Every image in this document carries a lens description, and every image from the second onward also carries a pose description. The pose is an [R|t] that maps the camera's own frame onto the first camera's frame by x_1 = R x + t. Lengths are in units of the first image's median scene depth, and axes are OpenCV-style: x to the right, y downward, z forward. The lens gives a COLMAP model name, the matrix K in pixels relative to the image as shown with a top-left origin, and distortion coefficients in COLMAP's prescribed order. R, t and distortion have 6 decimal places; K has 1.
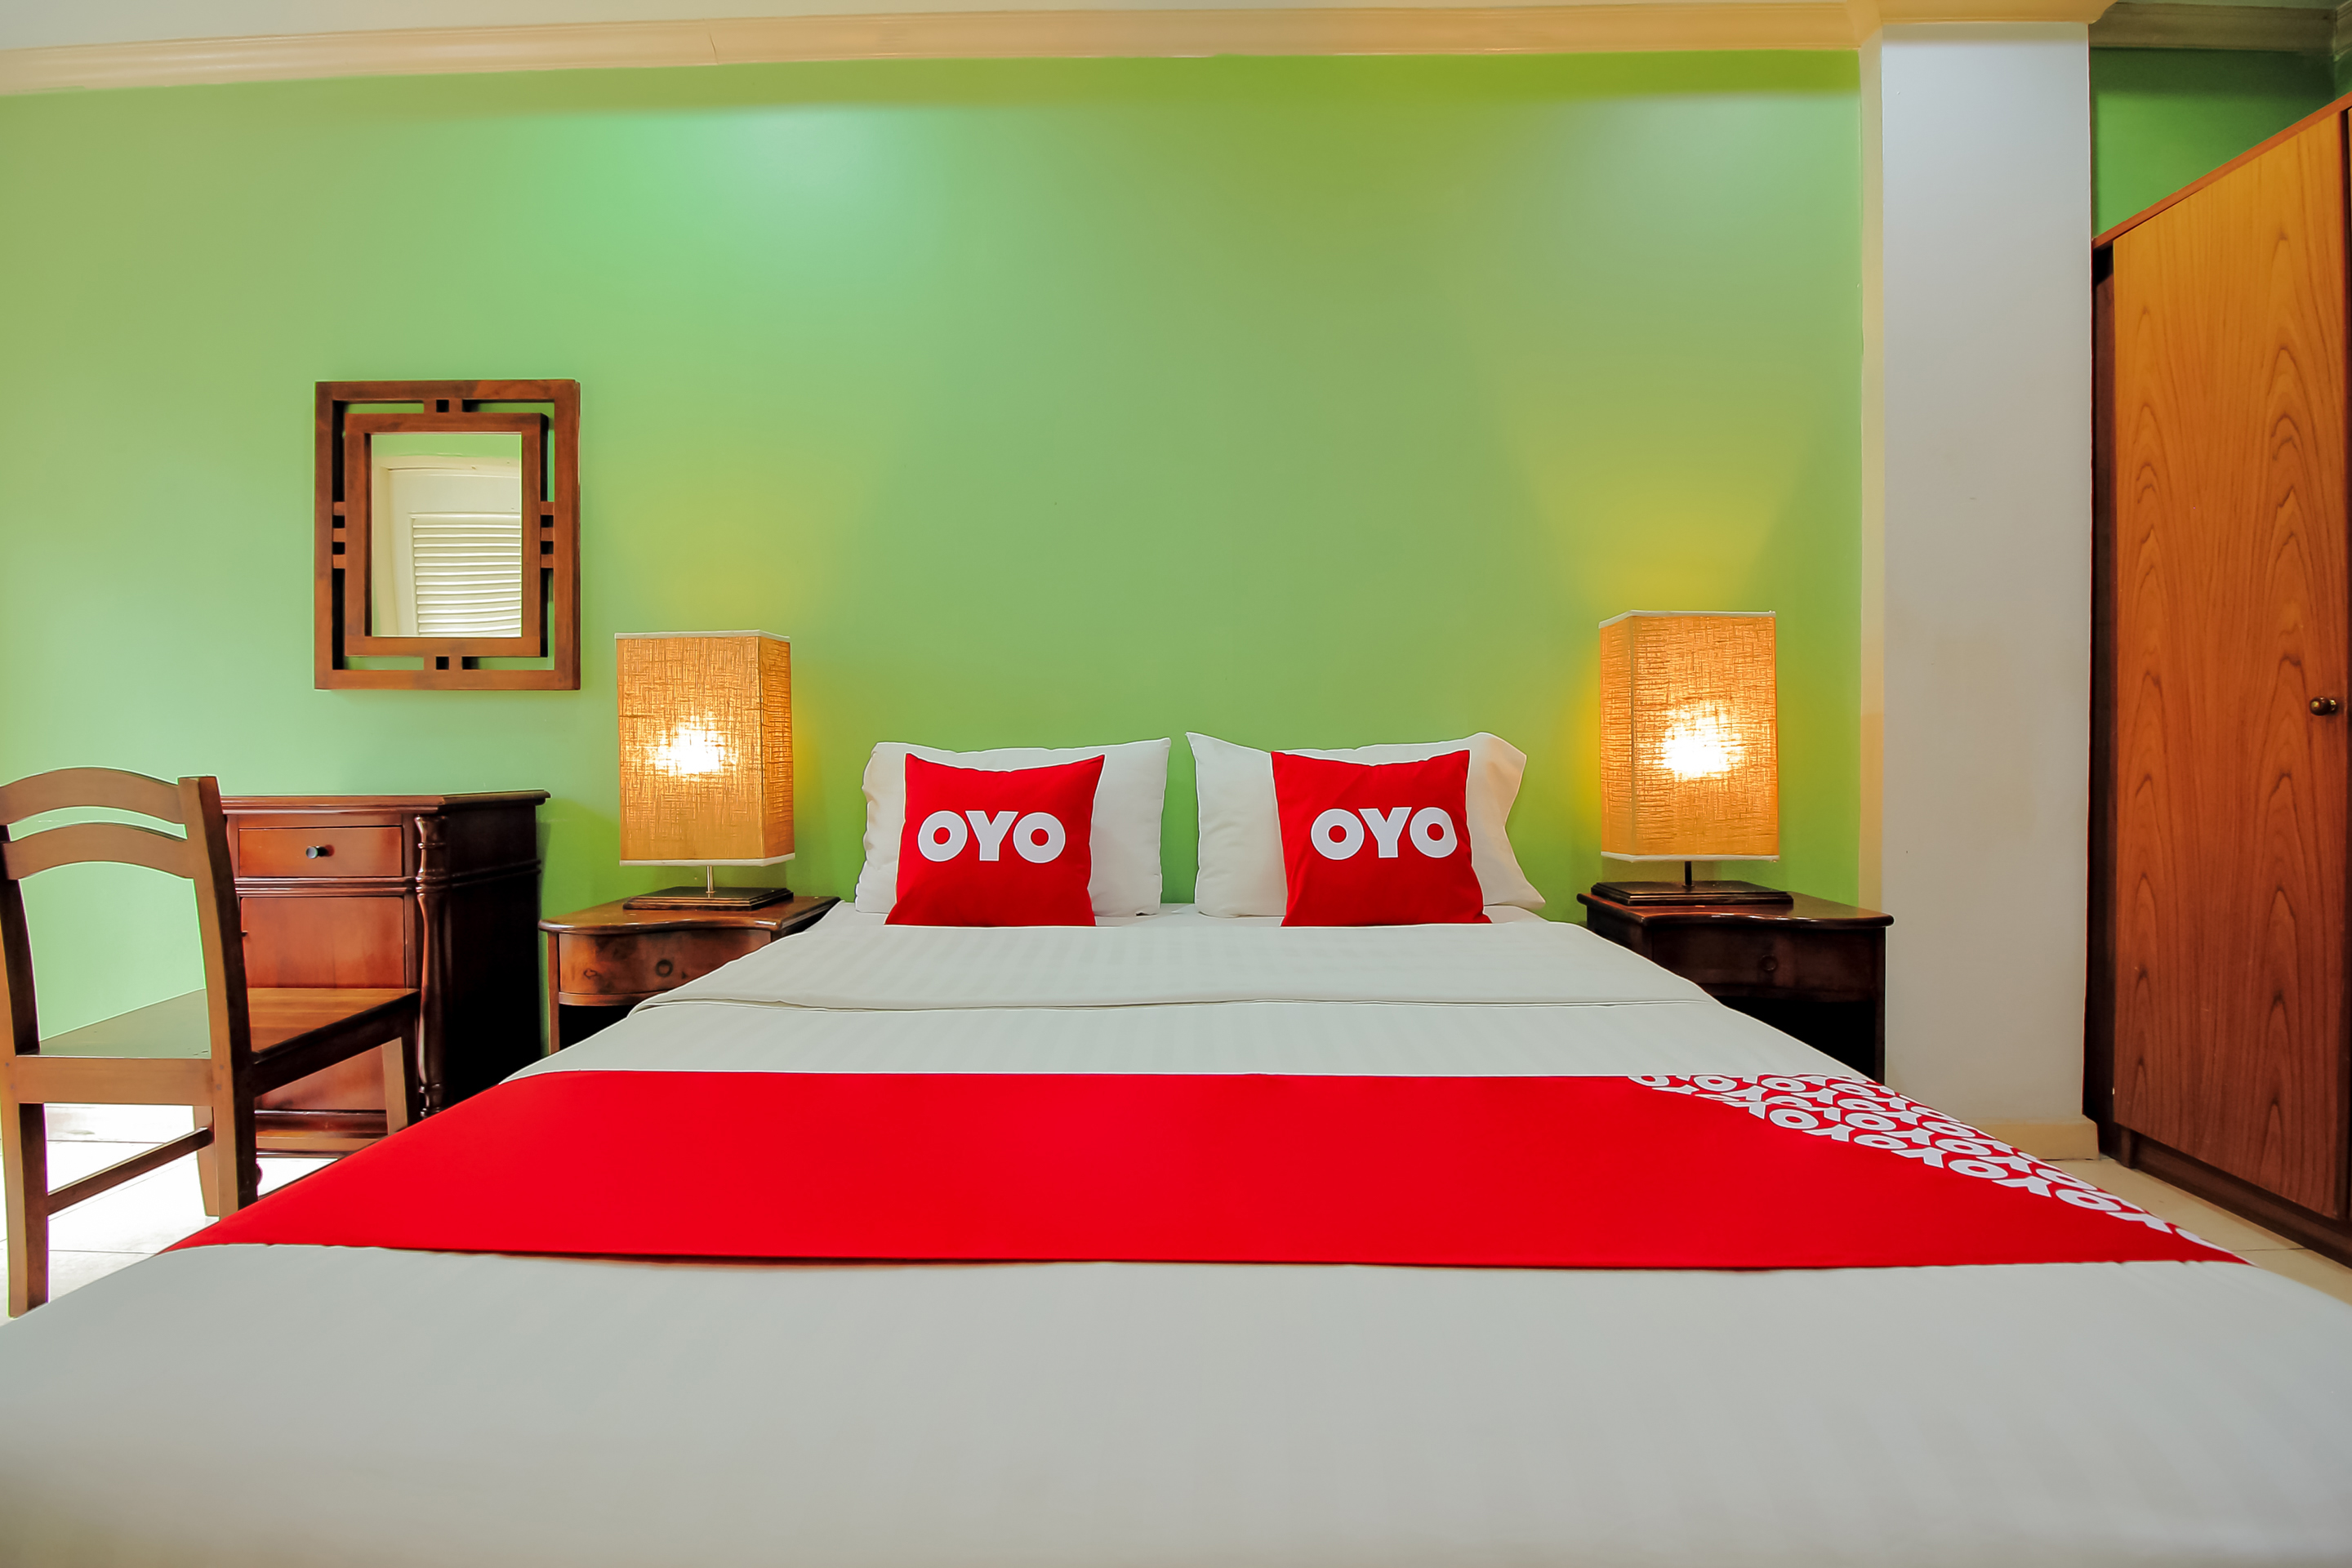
lens RADIAL K [[1131.2, 0, 1176.5], [0, 1131.2, 737.2], [0, 0, 1]] dist [-0.000155, -0.014029]
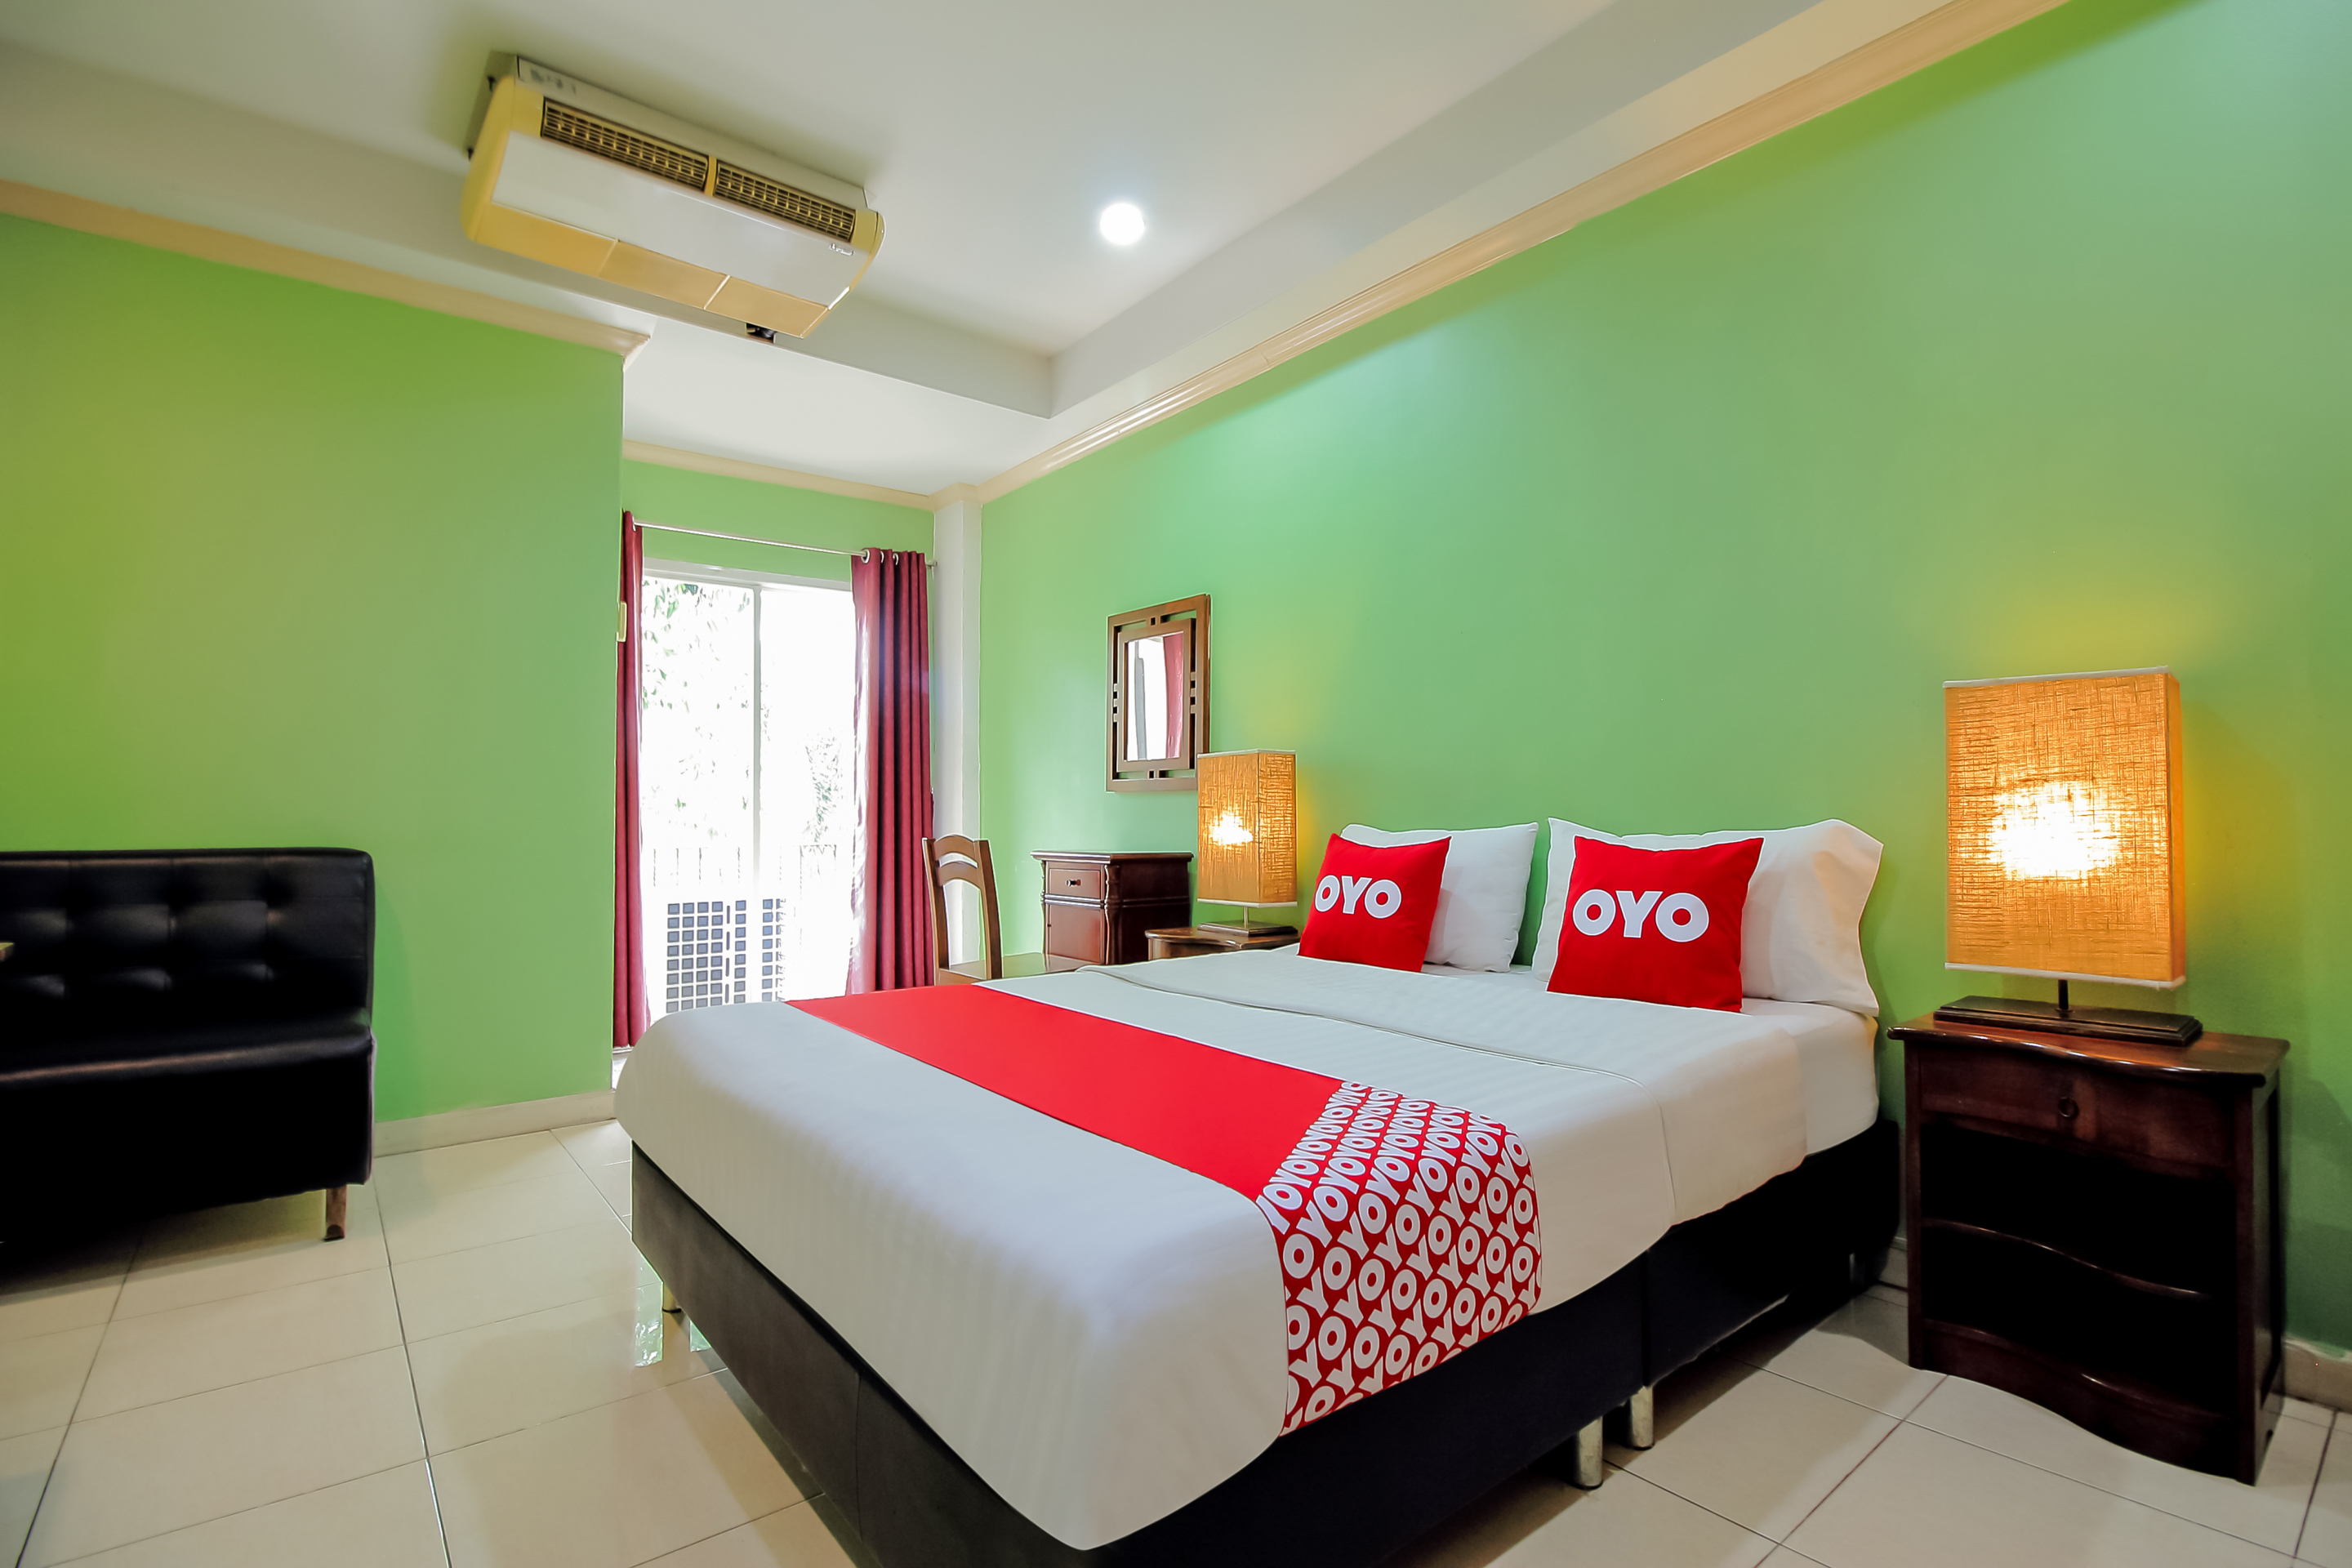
lens RADIAL K [[1081.1, 0, 1168.3], [0, 1081.1, 771.0], [0, 0, 1]] dist [-0.001149, -0.009665]
pose [[0.632983, -0.029242, -0.773613, 0.657888], [-0.003431, 0.999171, -0.040575, -0.006881], [0.774158, 0.028337, 0.632358, 0.007737]]
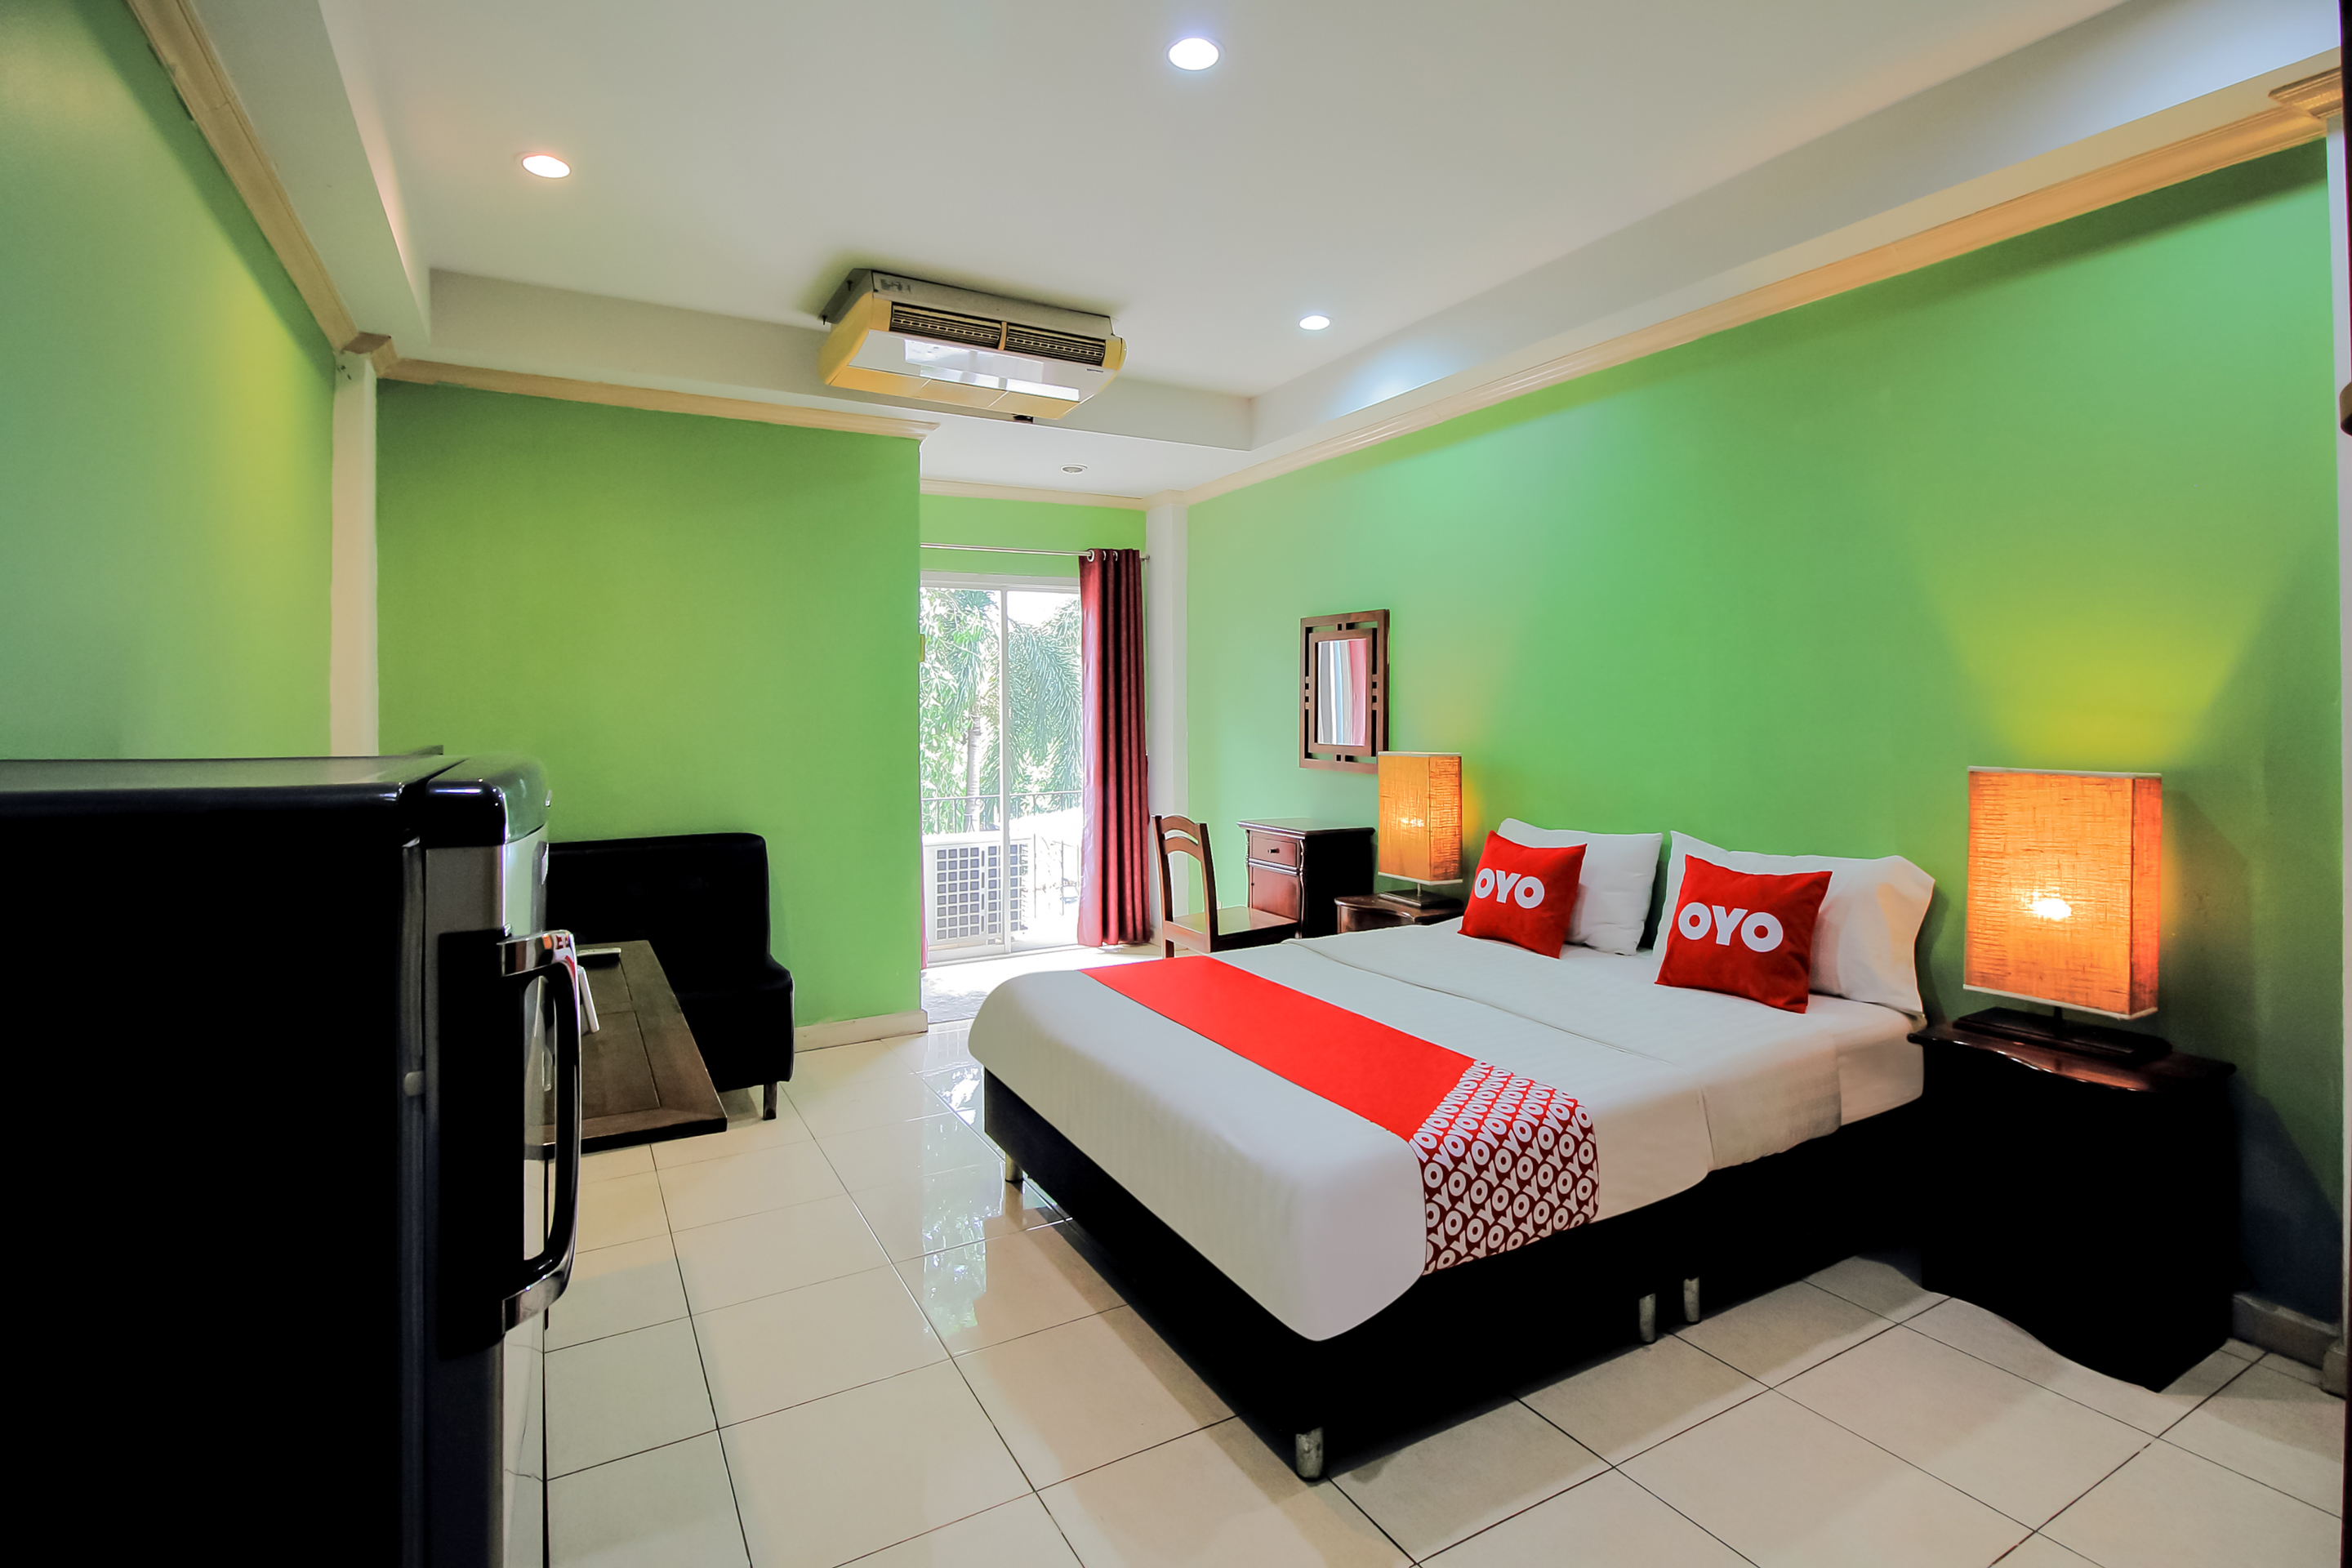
lens RADIAL K [[1102.2, 0, 1170.9], [0, 1102.2, 696.1], [0, 0, 1]] dist [0.000287, -0.001245]
pose [[0.500168, -0.007880, -0.865893, 0.944003], [-0.003294, 0.999934, -0.011003, -0.165013], [0.865922, 0.008356, 0.500109, -0.233173]]
